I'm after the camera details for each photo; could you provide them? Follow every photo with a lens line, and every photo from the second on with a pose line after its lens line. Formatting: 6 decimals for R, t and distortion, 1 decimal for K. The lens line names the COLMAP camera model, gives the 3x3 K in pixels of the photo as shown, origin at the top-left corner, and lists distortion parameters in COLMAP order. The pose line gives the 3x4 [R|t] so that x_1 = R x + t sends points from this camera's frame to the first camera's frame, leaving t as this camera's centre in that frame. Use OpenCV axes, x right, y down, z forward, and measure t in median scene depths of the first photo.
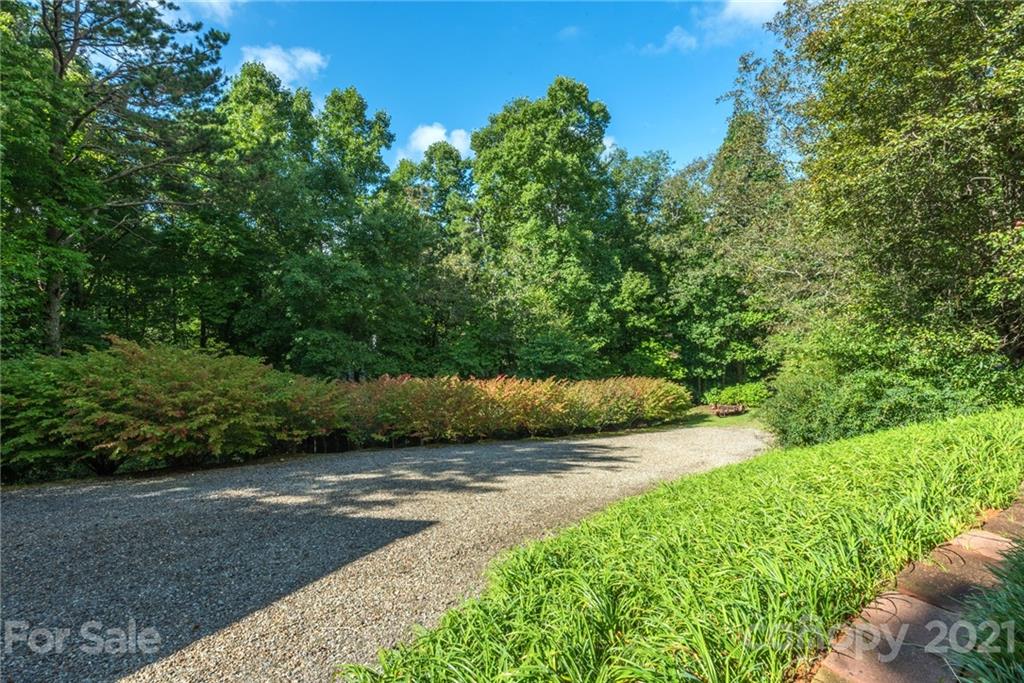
lens RADIAL K [[477.5, 0, 517.0], [0, 477.5, 331.4], [0, 0, 1]] dist [0.003856, -0.000236]
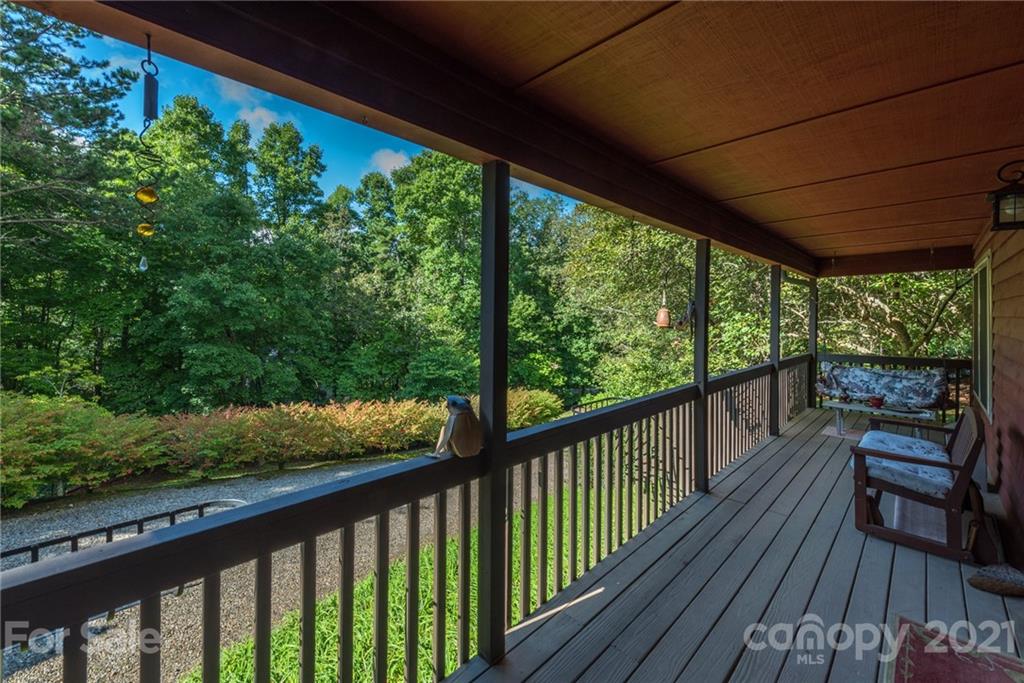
lens RADIAL K [[394.4, 0, 518.0], [0, 394.4, 298.0], [0, 0, 1]] dist [0.002277, 0.000142]
pose [[0.993647, 0.045373, 0.102988, 0.130294], [-0.039524, 0.997525, -0.058147, -0.059998], [-0.105371, 0.053707, 0.992982, 0.023612]]
